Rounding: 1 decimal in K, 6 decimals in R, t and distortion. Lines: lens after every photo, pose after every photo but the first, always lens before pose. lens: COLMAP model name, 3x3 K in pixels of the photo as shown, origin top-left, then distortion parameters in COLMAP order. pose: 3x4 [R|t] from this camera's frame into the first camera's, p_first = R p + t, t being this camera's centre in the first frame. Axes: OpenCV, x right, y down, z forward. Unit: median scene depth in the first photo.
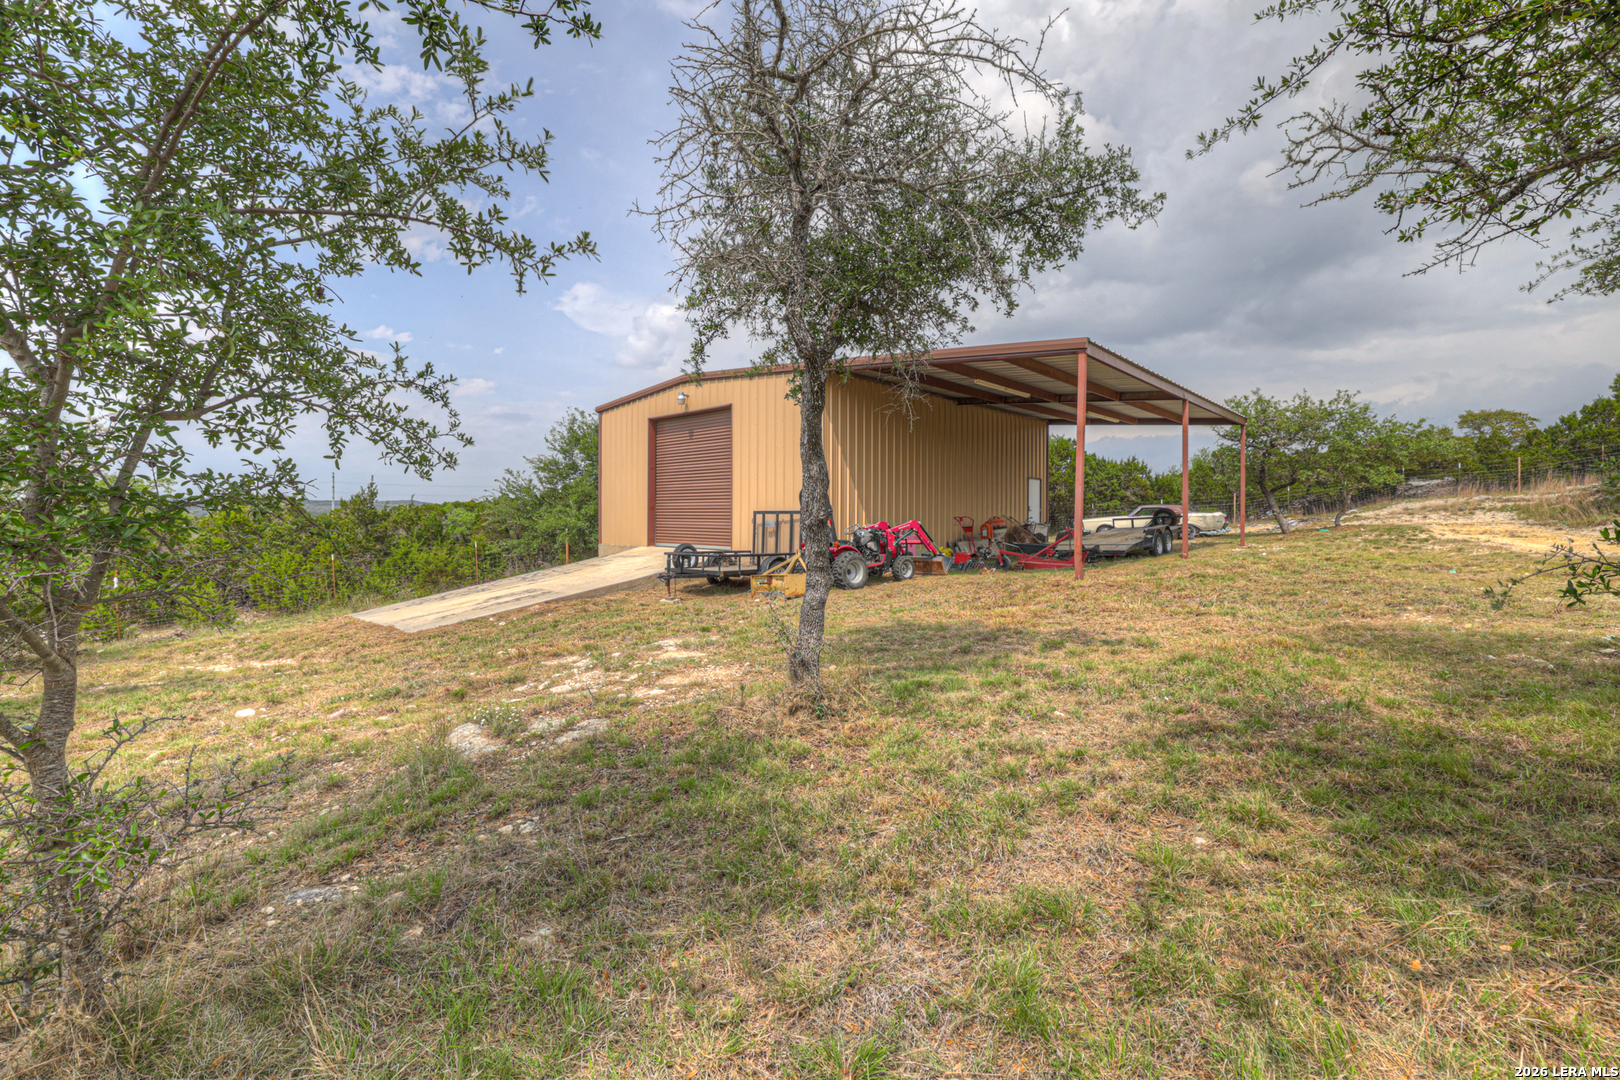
lens RADIAL K [[683.5, 0, 802.4], [0, 683.5, 534.4], [0, 0, 1]] dist [-0.032949, 0.009567]
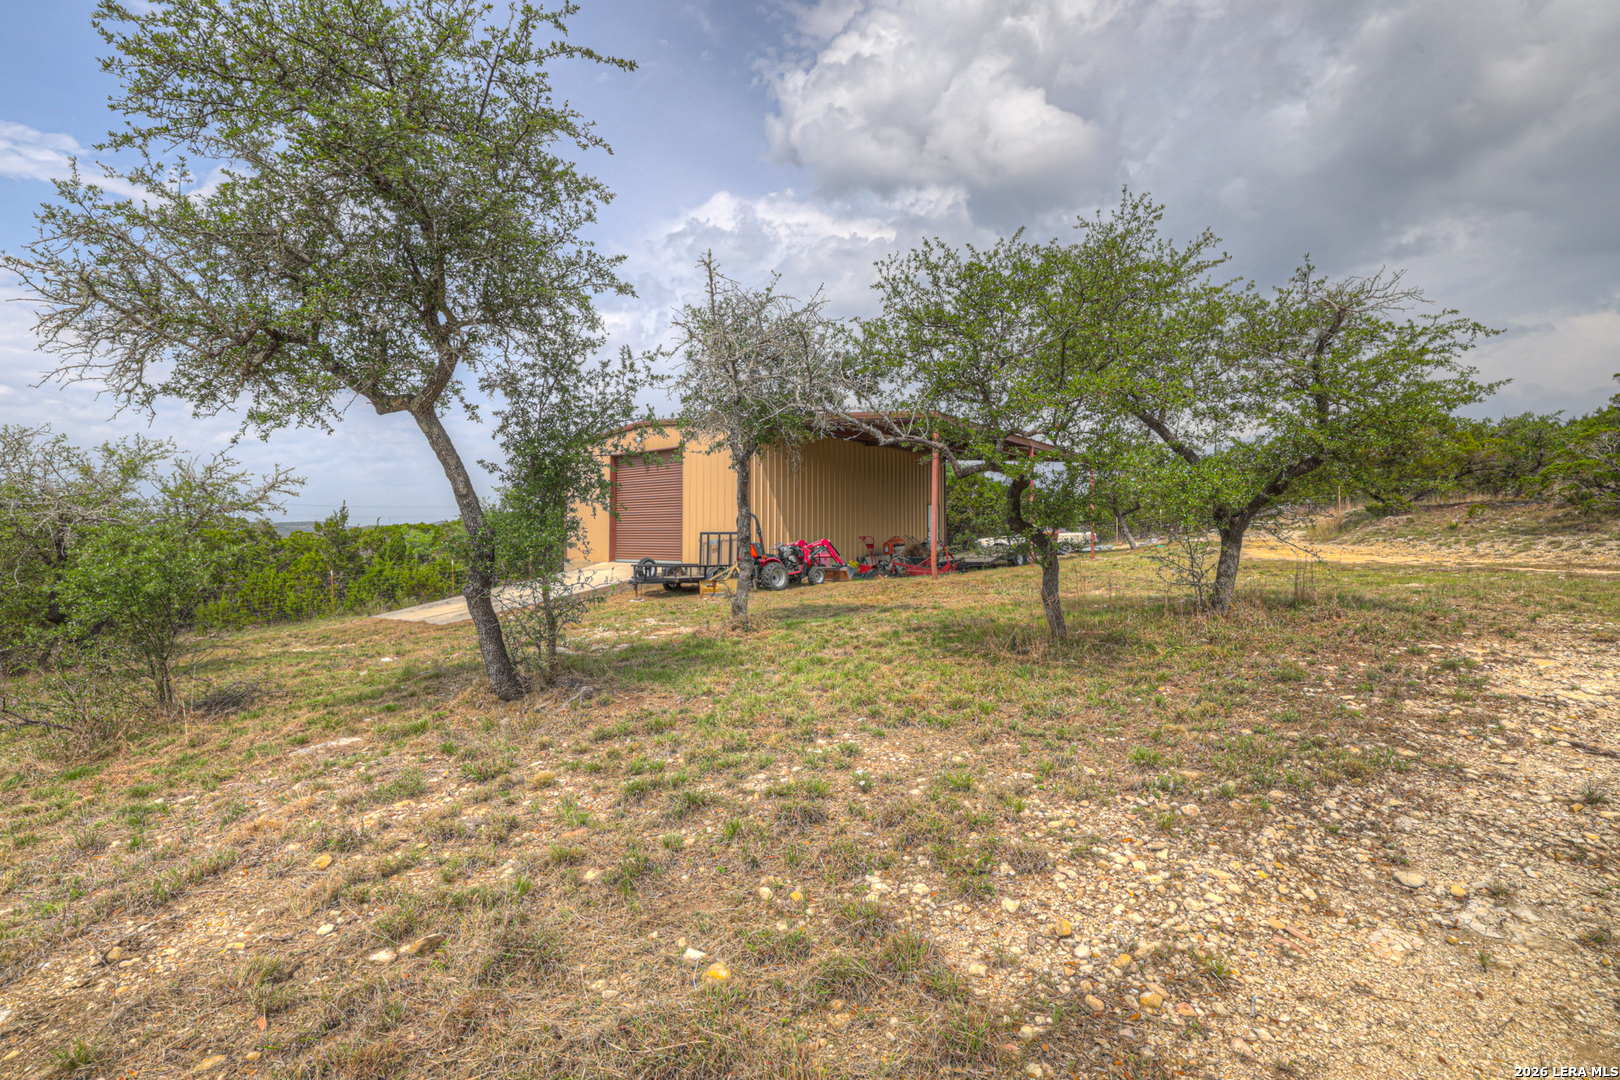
lens RADIAL K [[683.5, 0, 802.4], [0, 683.5, 534.4], [0, 0, 1]] dist [-0.032949, 0.009567]
pose [[0.995804, -0.002448, 0.091475, 0.001404], [0.005276, 0.999515, -0.030684, 0.010418], [-0.091355, 0.031038, 0.995335, -0.295283]]
